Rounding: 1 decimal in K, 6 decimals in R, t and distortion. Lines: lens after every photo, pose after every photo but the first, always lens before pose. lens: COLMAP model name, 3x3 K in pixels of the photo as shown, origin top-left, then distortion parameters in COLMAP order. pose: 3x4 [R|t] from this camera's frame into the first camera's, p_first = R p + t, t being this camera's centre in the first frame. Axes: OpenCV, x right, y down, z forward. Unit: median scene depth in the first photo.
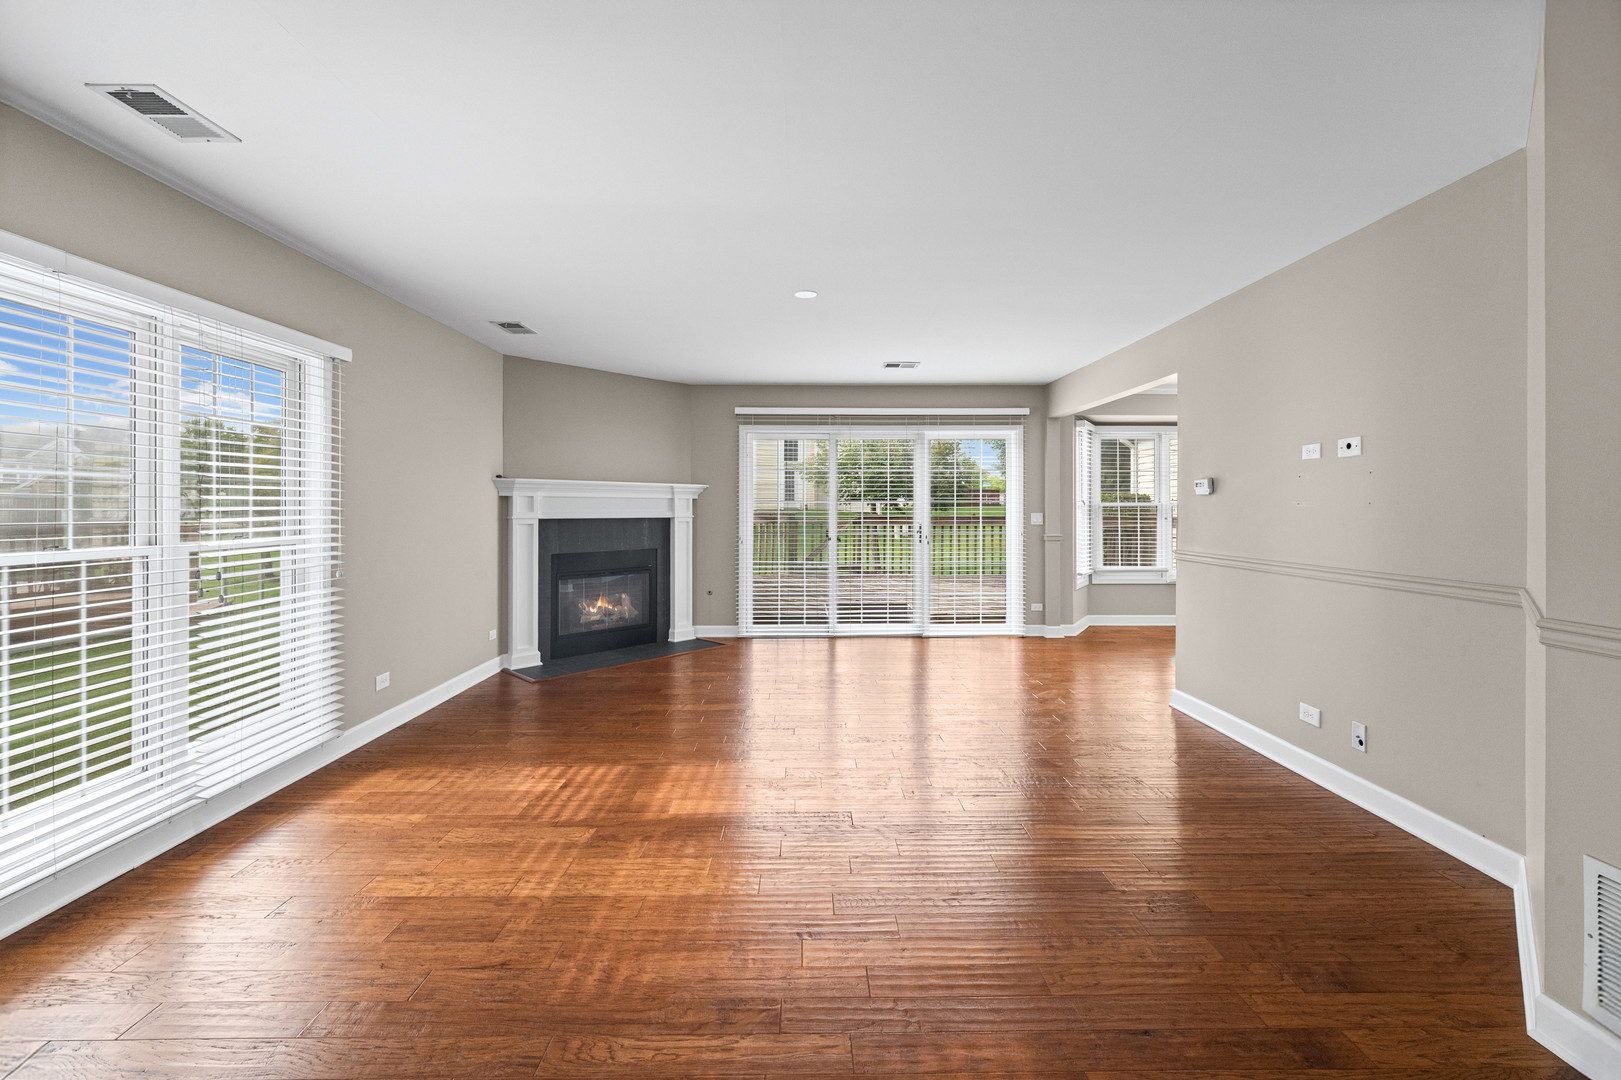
lens RADIAL K [[691.8, 0, 813.1], [0, 691.8, 521.8], [0, 0, 1]] dist [0.018618, -0.007985]
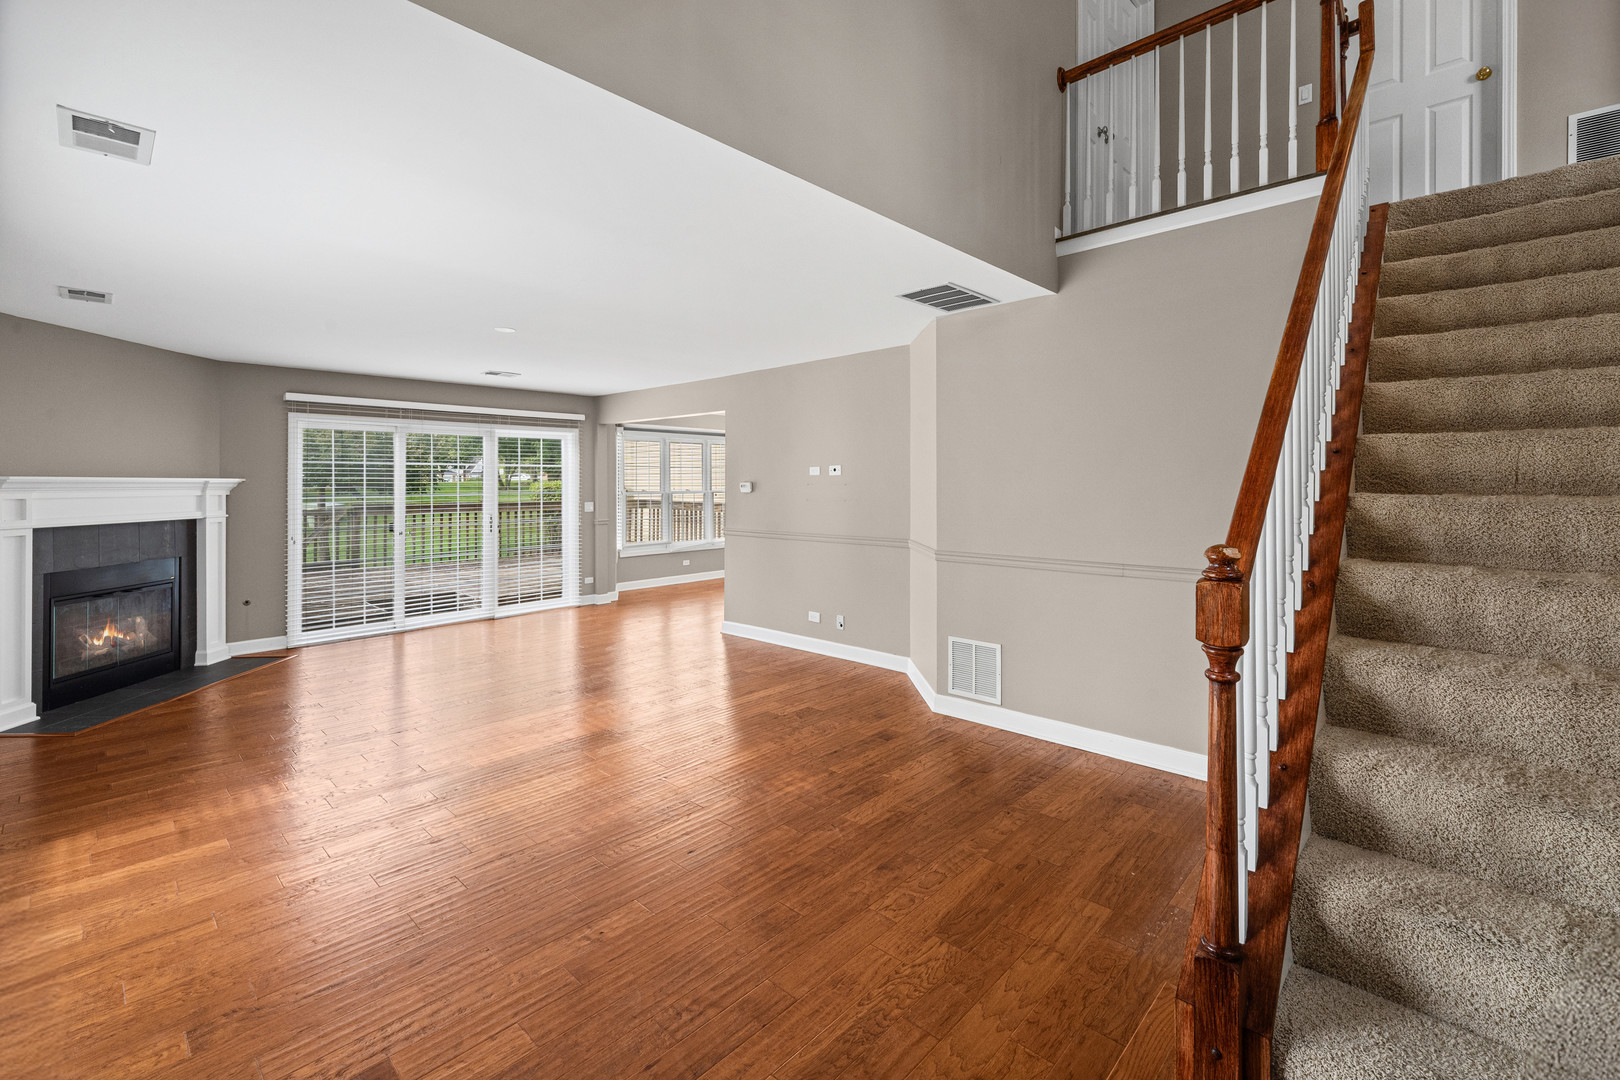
lens RADIAL K [[691.4, 0, 812.6], [0, 691.4, 521.8], [0, 0, 1]] dist [0.018618, -0.007985]
pose [[0.694260, -0.042871, 0.718446, -0.284181], [0.019442, 0.998977, 0.040823, -0.021042], [-0.719462, -0.014373, 0.694383, -0.116160]]
